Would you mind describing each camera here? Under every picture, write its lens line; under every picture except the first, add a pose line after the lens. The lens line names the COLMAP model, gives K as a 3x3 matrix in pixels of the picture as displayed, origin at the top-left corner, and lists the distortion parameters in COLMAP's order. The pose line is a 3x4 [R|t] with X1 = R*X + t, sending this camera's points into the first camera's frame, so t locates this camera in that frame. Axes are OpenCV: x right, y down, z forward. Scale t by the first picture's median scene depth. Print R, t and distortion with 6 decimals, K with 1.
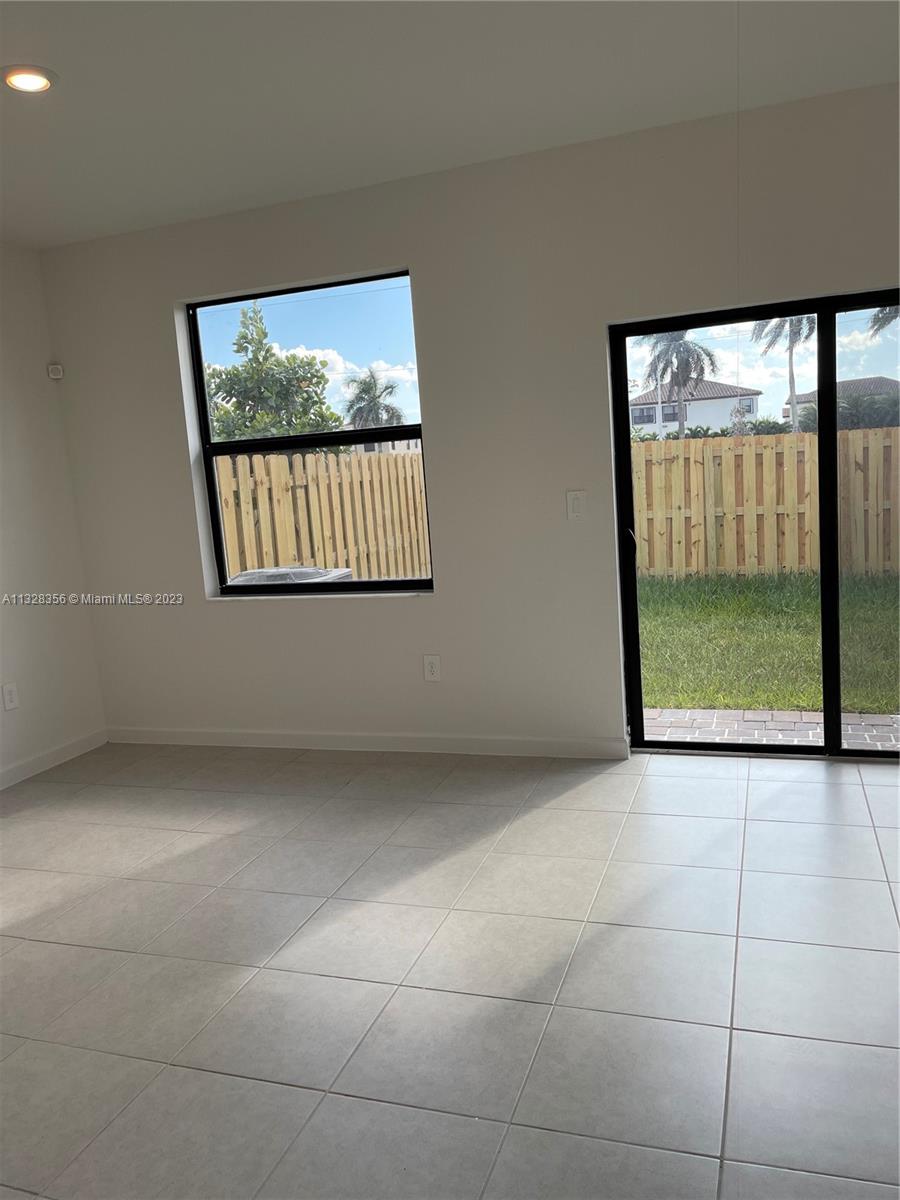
lens RADIAL K [[921.8, 0, 450.0], [0, 921.8, 600.0], [0, 0, 1]] dist [0.076803, -0.001275]
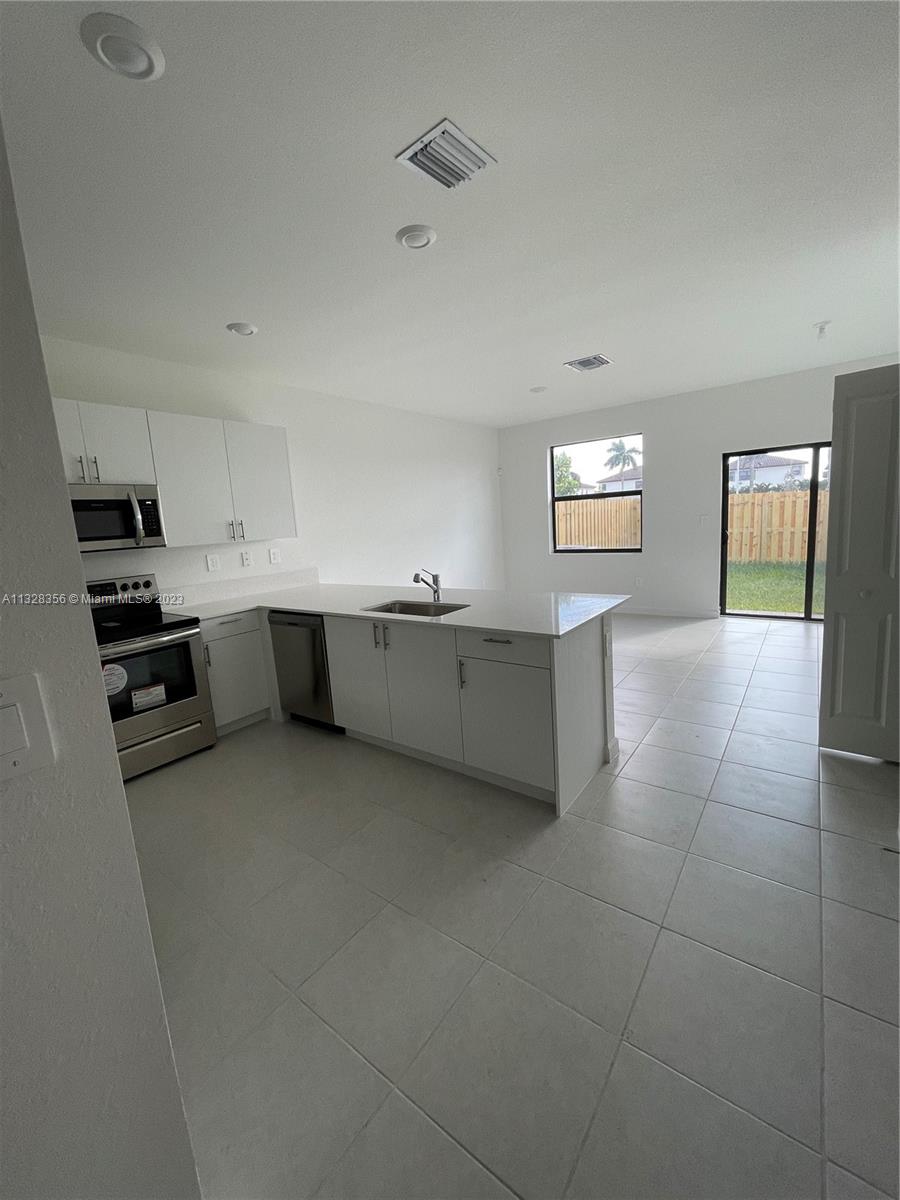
lens RADIAL K [[483.4, 0, 455.3], [0, 483.4, 593.3], [0, 0, 1]] dist [-0.000951, -0.000034]
pose [[0.955785, 0.058802, -0.288129, -0.062114], [-0.048250, 0.997883, 0.043597, 0.036263], [0.290083, -0.027767, 0.956599, -0.248491]]
